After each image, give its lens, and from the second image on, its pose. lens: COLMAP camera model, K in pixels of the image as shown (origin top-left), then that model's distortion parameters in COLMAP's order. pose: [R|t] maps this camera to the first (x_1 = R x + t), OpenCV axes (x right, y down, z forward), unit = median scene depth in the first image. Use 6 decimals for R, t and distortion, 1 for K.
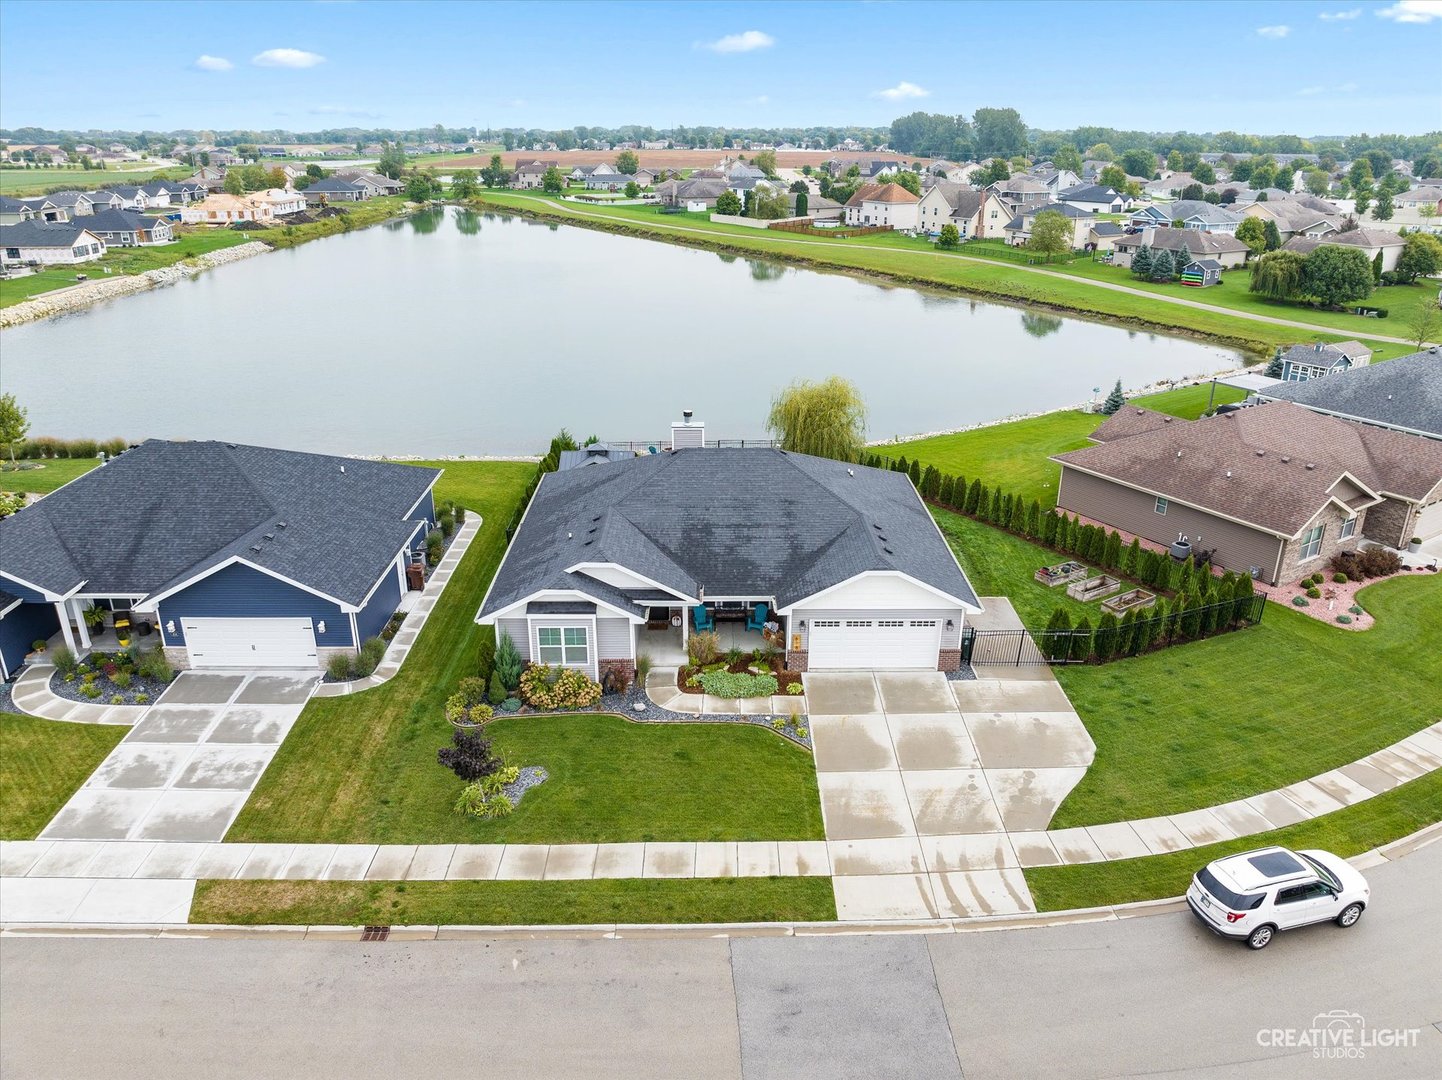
lens RADIAL K [[1011.0, 0, 726.3], [0, 1011.0, 538.5], [0, 0, 1]] dist [-0.022859, -0.027967]
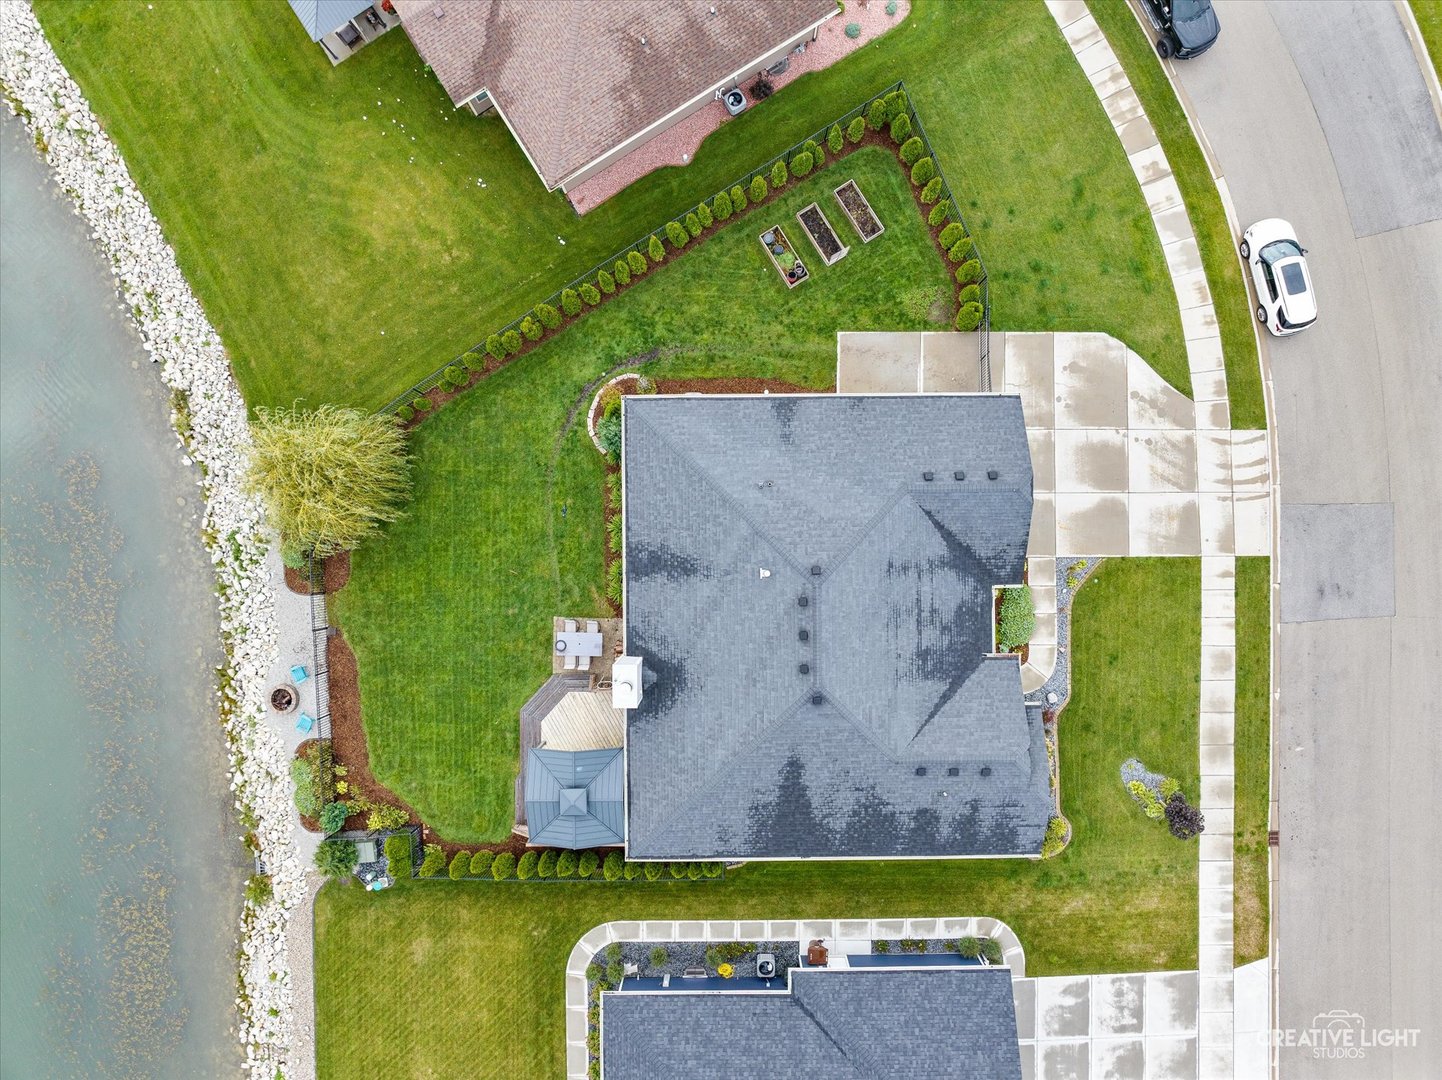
lens RADIAL K [[1011.0, 0, 726.3], [0, 1011.0, 538.5], [0, 0, 1]] dist [-0.022859, -0.027967]
pose [[0.007888, -0.999965, -0.002881, 0.098967], [0.379313, 0.000326, 0.925268, -1.043311], [-0.925235, -0.008391, 0.379303, 0.871633]]
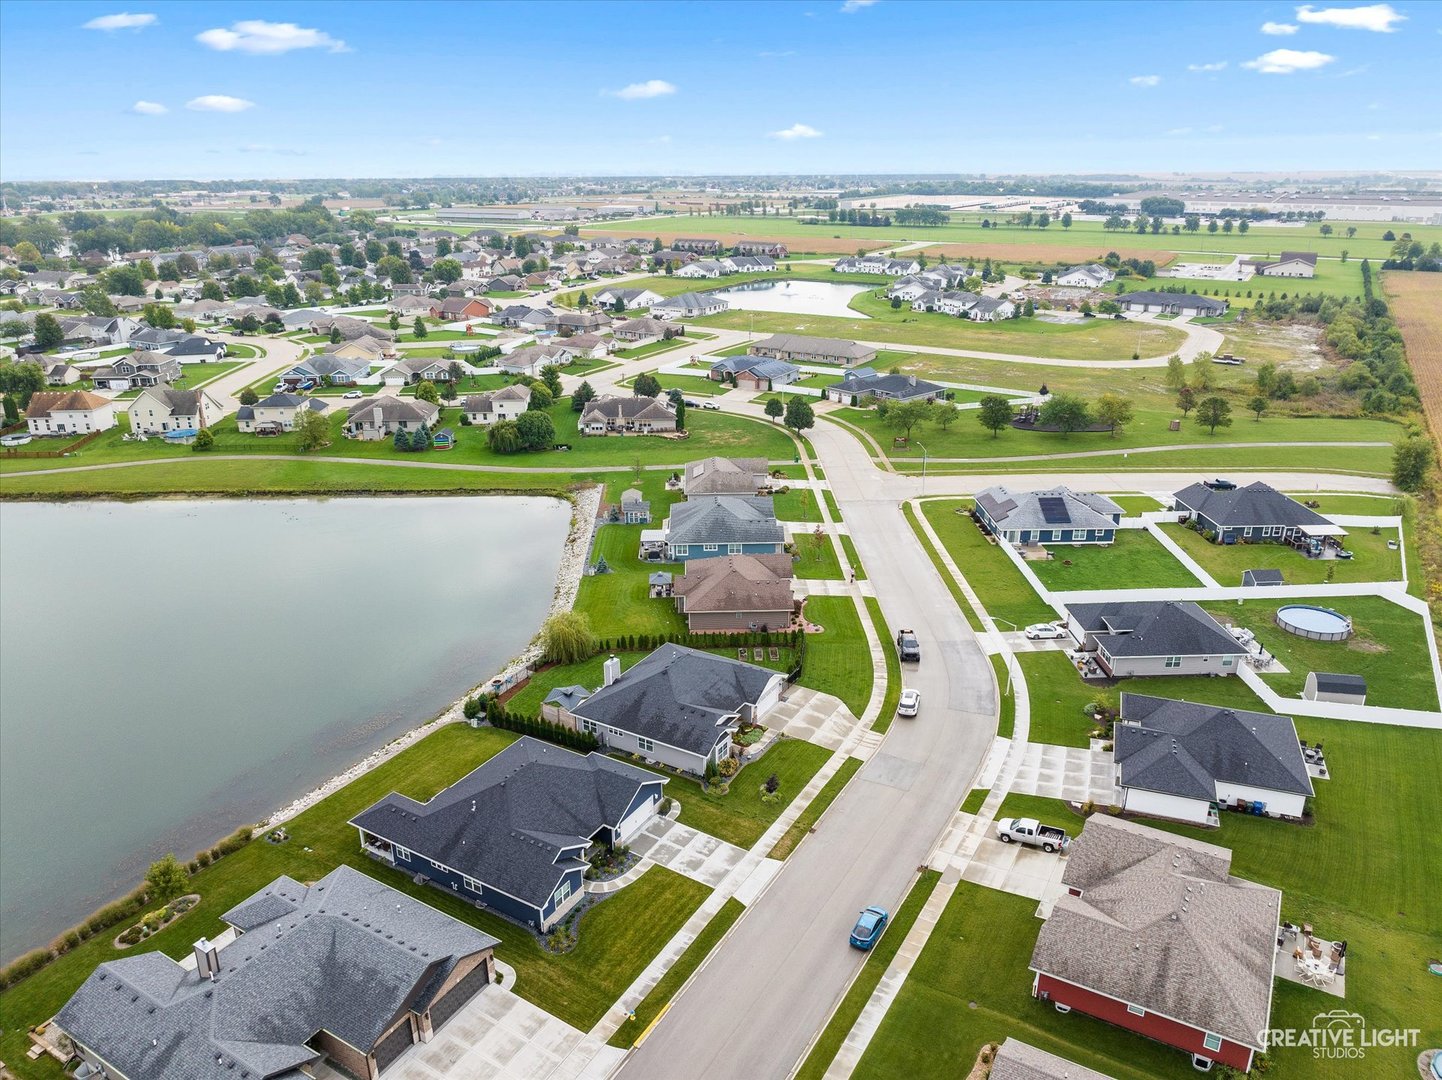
lens RADIAL K [[1011.0, 0, 726.3], [0, 1011.0, 538.5], [0, 0, 1]] dist [-0.022859, -0.027967]
pose [[0.516038, -0.308009, 0.799272, -2.083871], [0.327208, 0.933231, 0.148374, -0.801415], [-0.791605, 0.184962, 0.582366, -0.662056]]
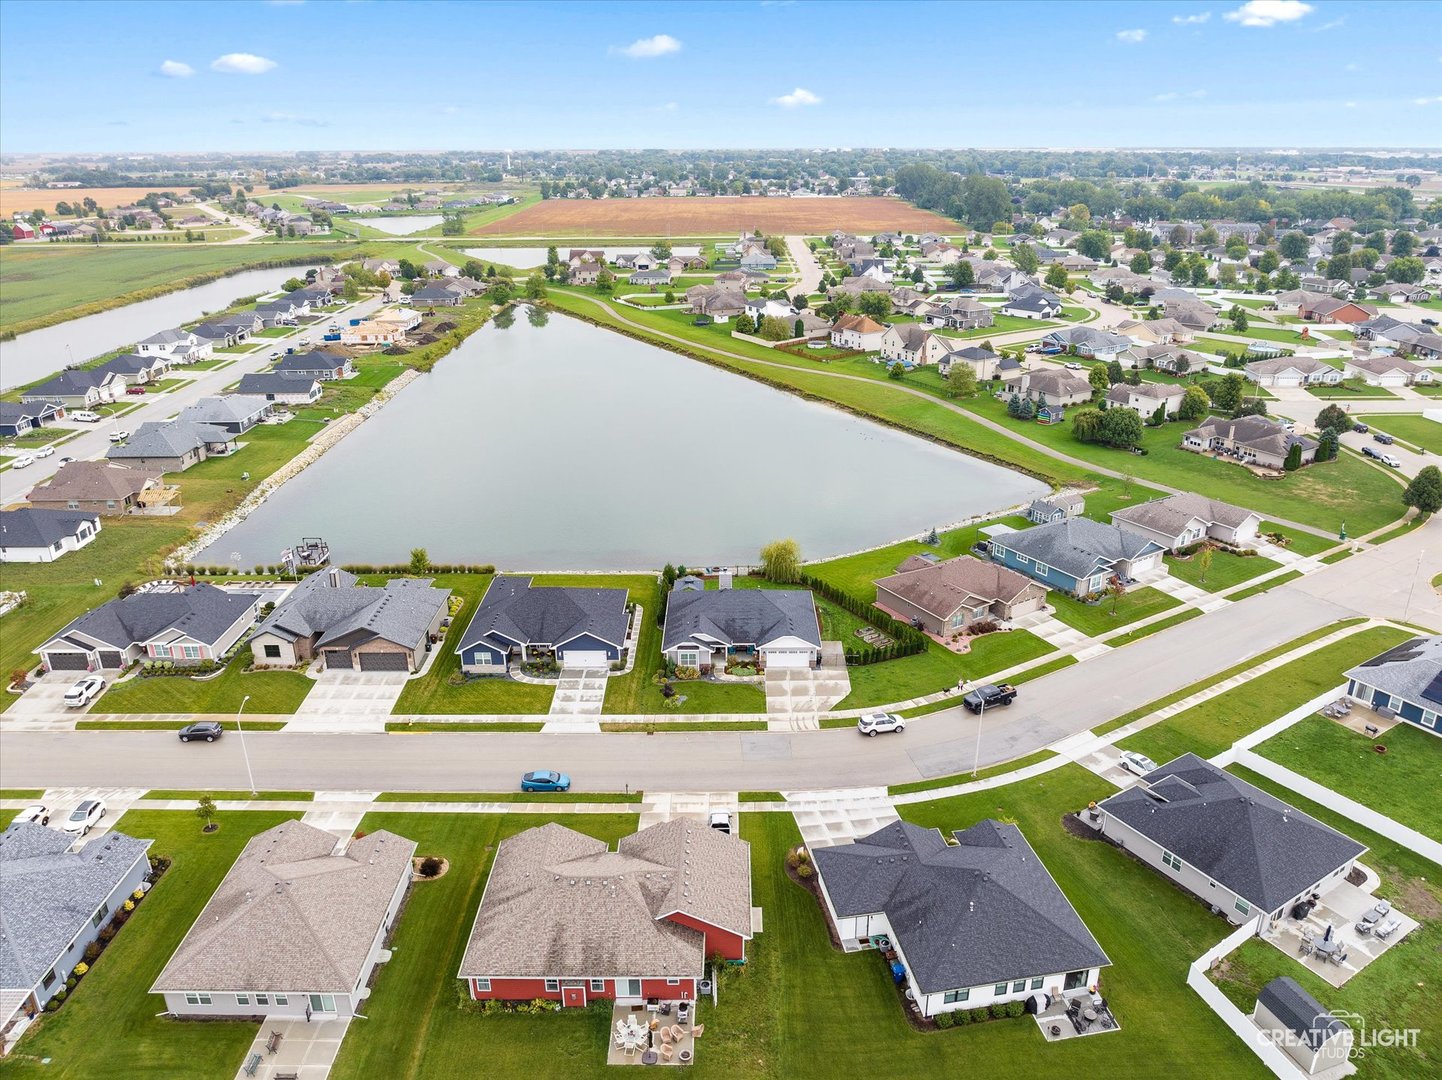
lens RADIAL K [[1011.0, 0, 726.3], [0, 1011.0, 538.5], [0, 0, 1]] dist [-0.022859, -0.027967]
pose [[0.999776, -0.004047, -0.020791, 0.024838], [0.003916, 0.999972, -0.006337, -0.248923], [0.020816, 0.006254, 0.999764, -2.133416]]
